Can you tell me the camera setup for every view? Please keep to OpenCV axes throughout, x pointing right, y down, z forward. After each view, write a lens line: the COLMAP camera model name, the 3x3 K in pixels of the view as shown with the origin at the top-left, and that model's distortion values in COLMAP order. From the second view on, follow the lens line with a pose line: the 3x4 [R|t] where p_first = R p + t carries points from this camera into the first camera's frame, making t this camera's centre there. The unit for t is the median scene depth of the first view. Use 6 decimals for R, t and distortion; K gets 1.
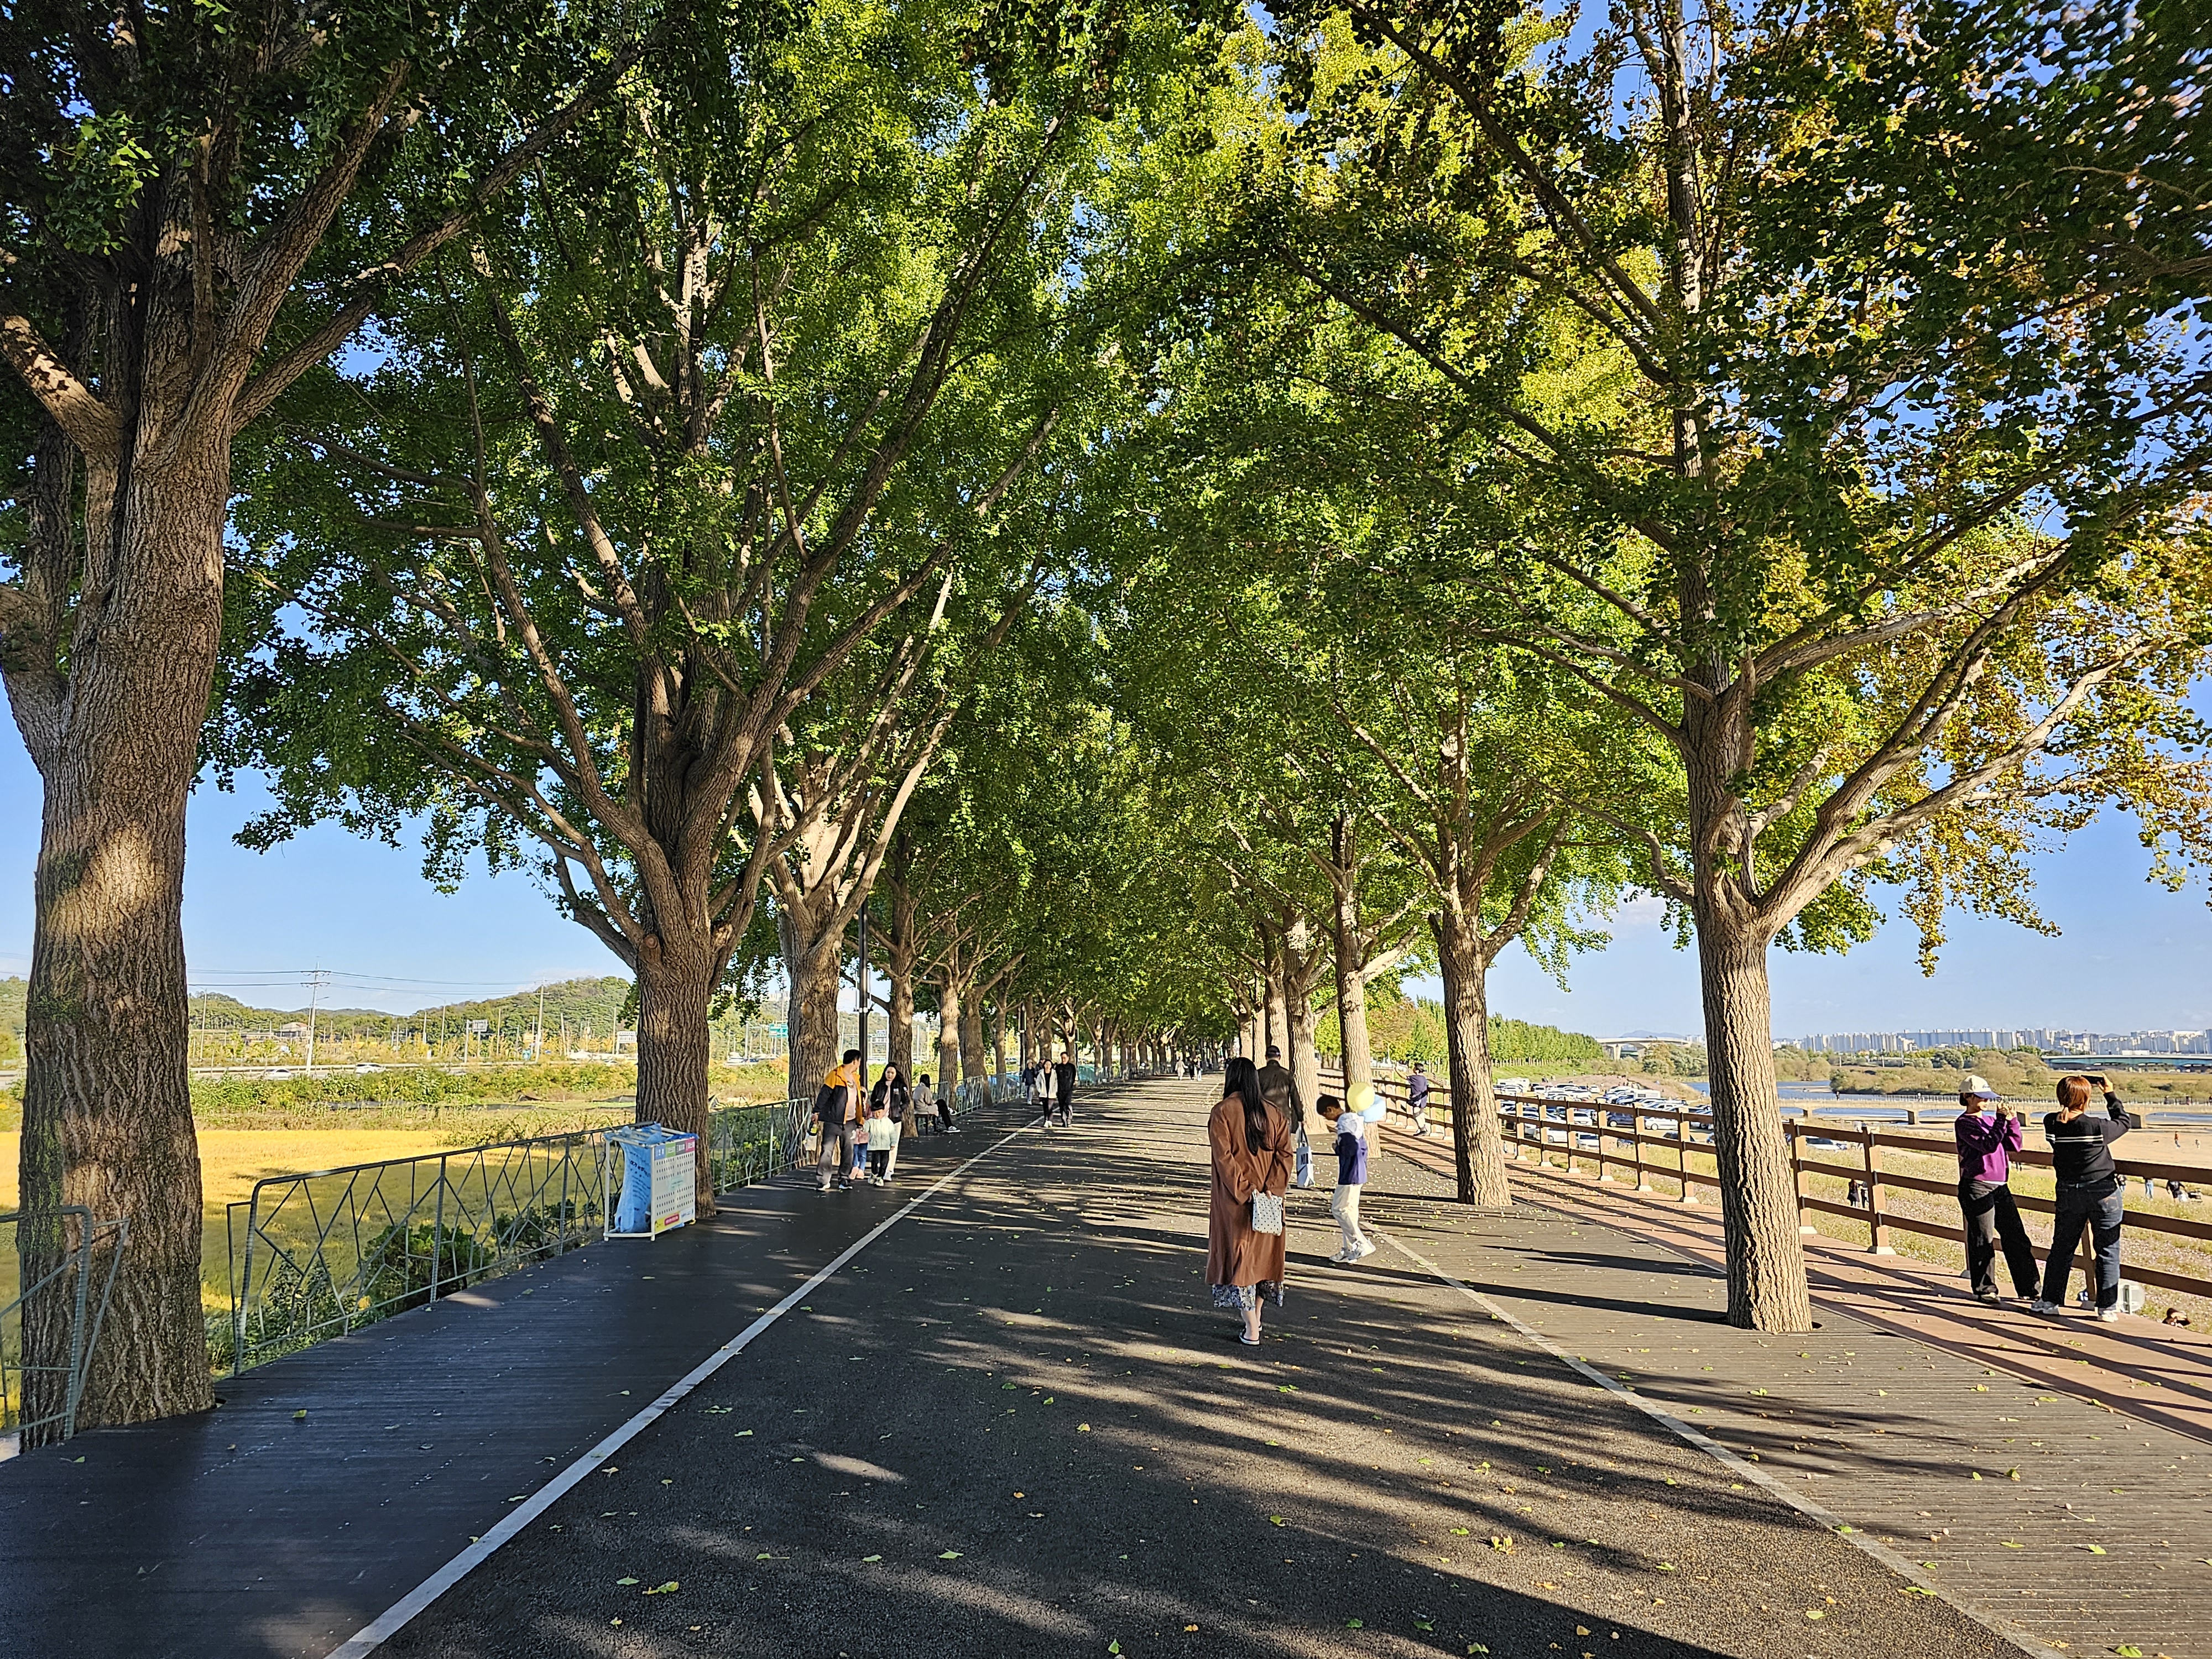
lens RADIAL K [[1497.5, 0, 1107.5], [0, 1497.5, 863.3], [0, 0, 1]] dist [0.071409, -0.069764]
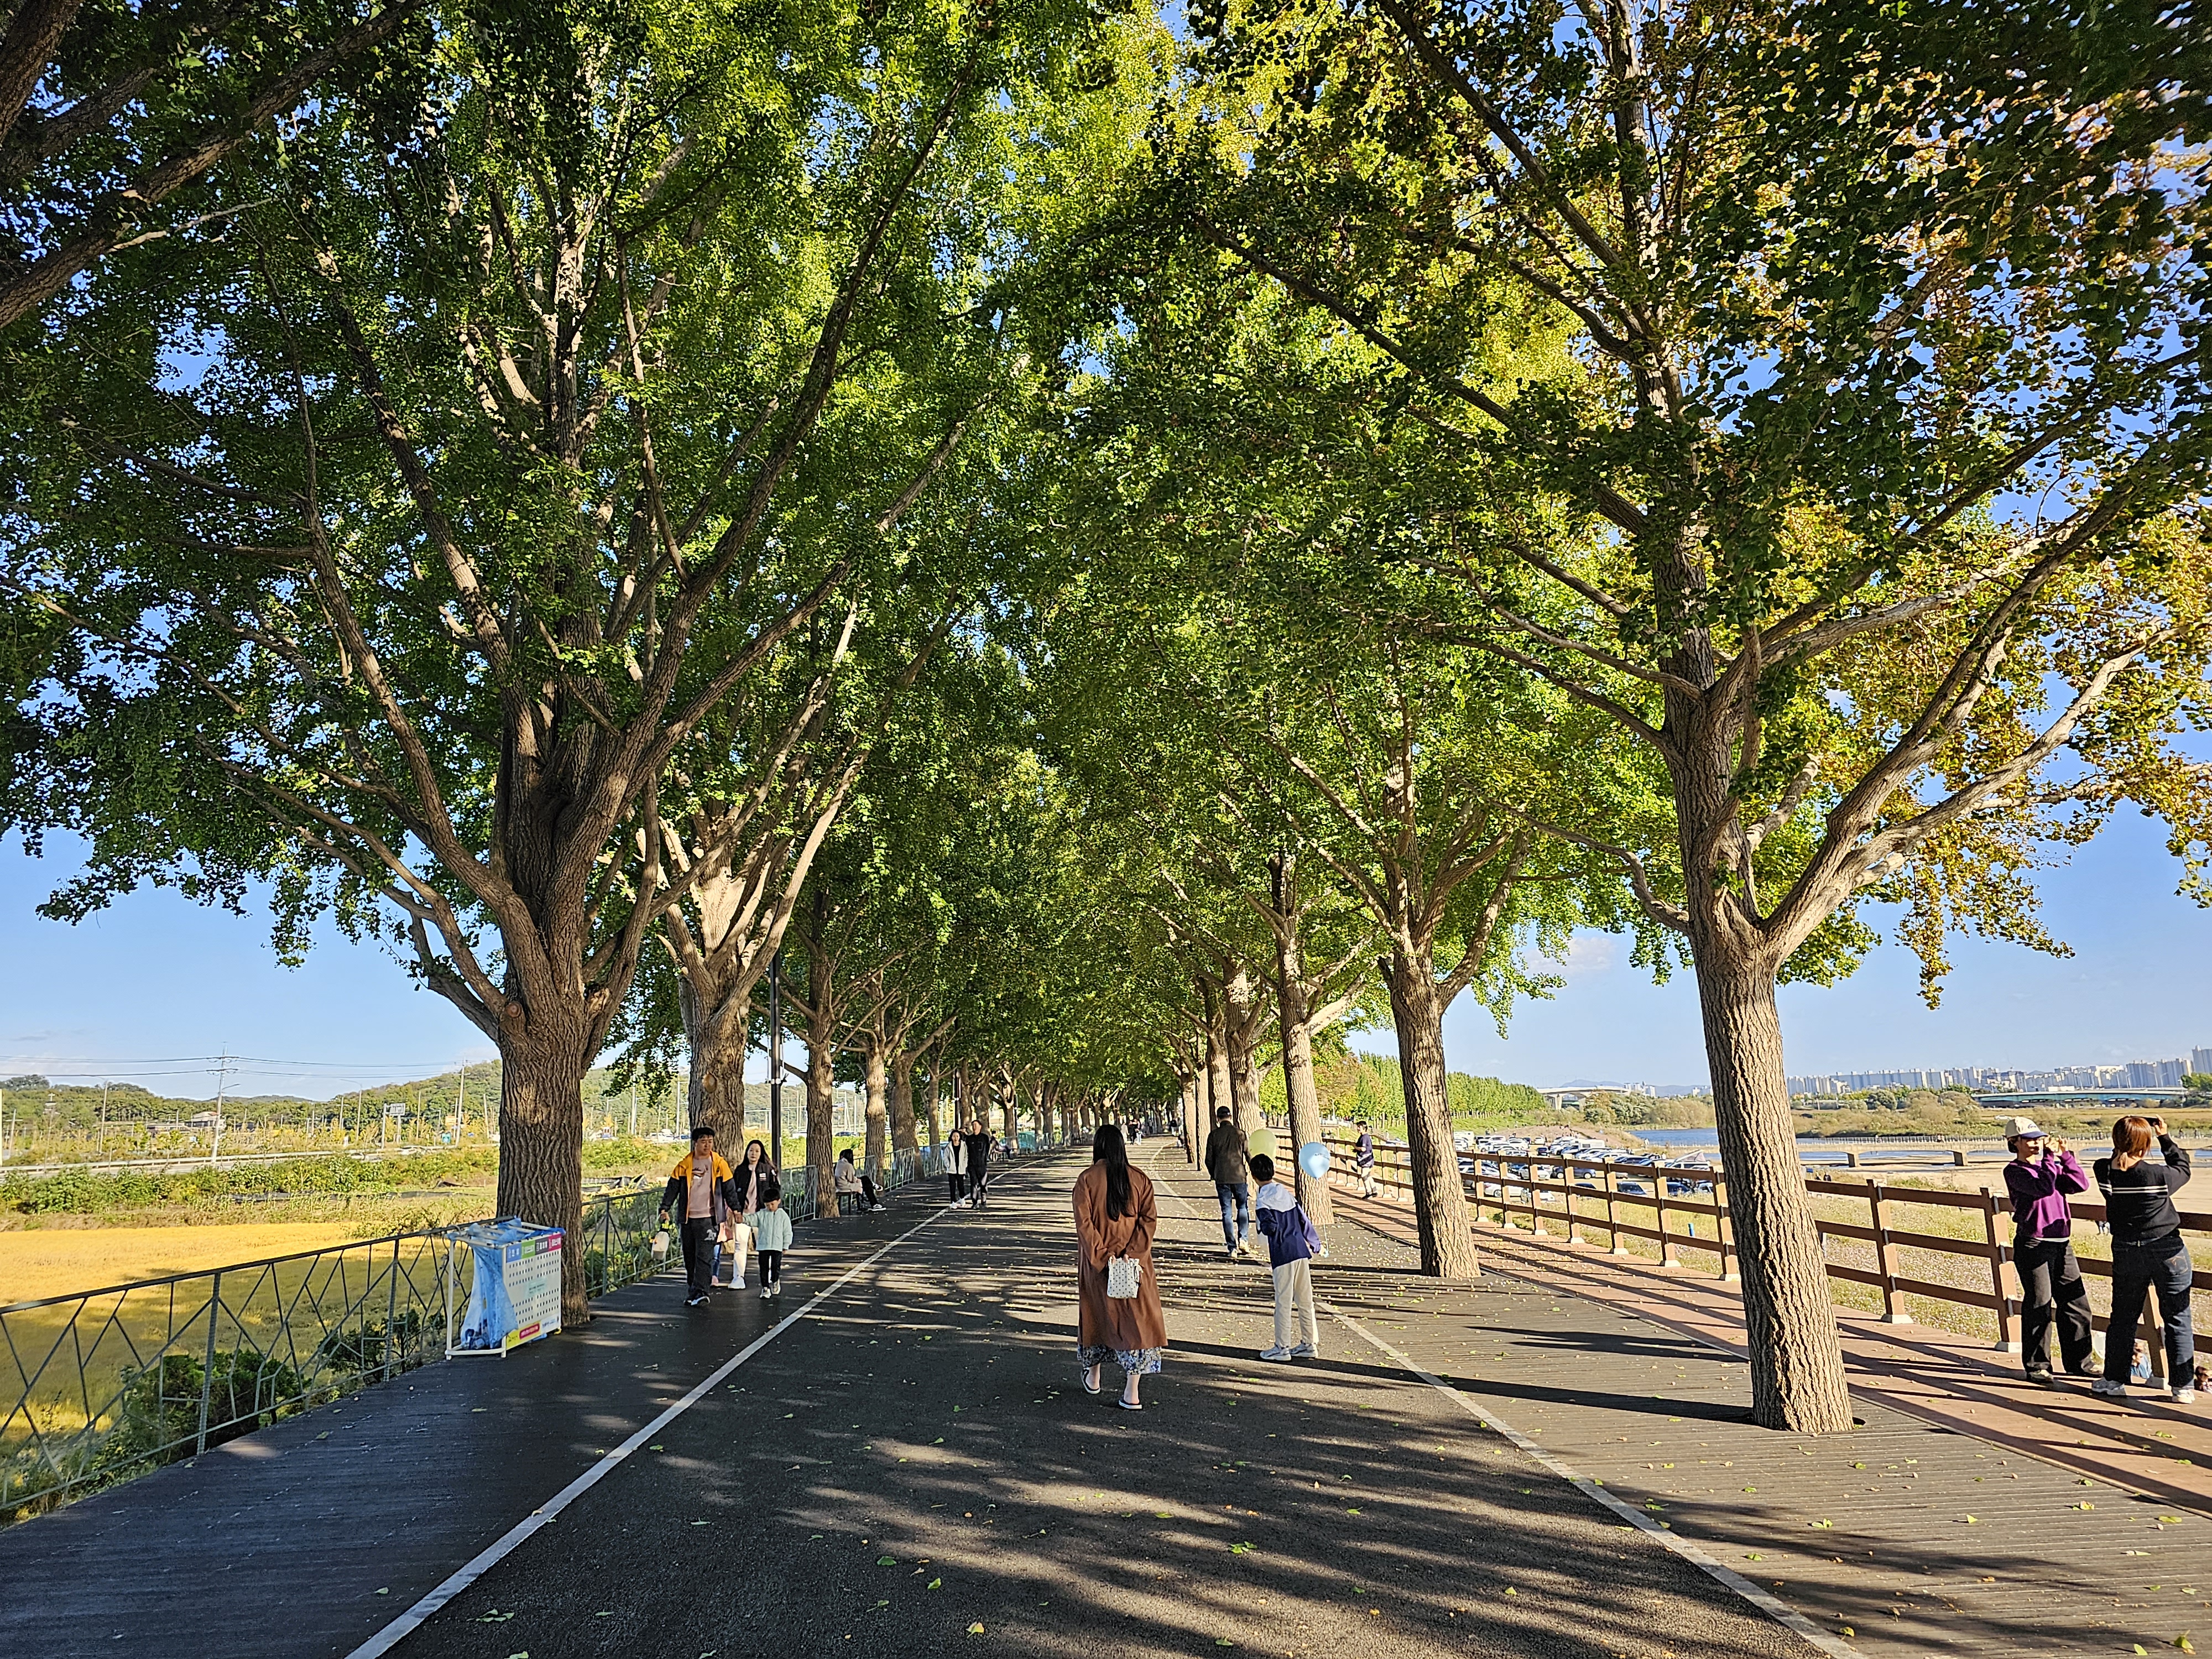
lens RADIAL K [[1484.1, 0, 1106.0], [0, 1484.1, 829.5], [0, 0, 1]] dist [0.057071, -0.051182]
pose [[0.998975, -0.021496, 0.039832, 0.013127], [0.024045, 0.997617, -0.064671, 0.011993], [-0.038347, 0.065563, 0.997111, 0.104146]]
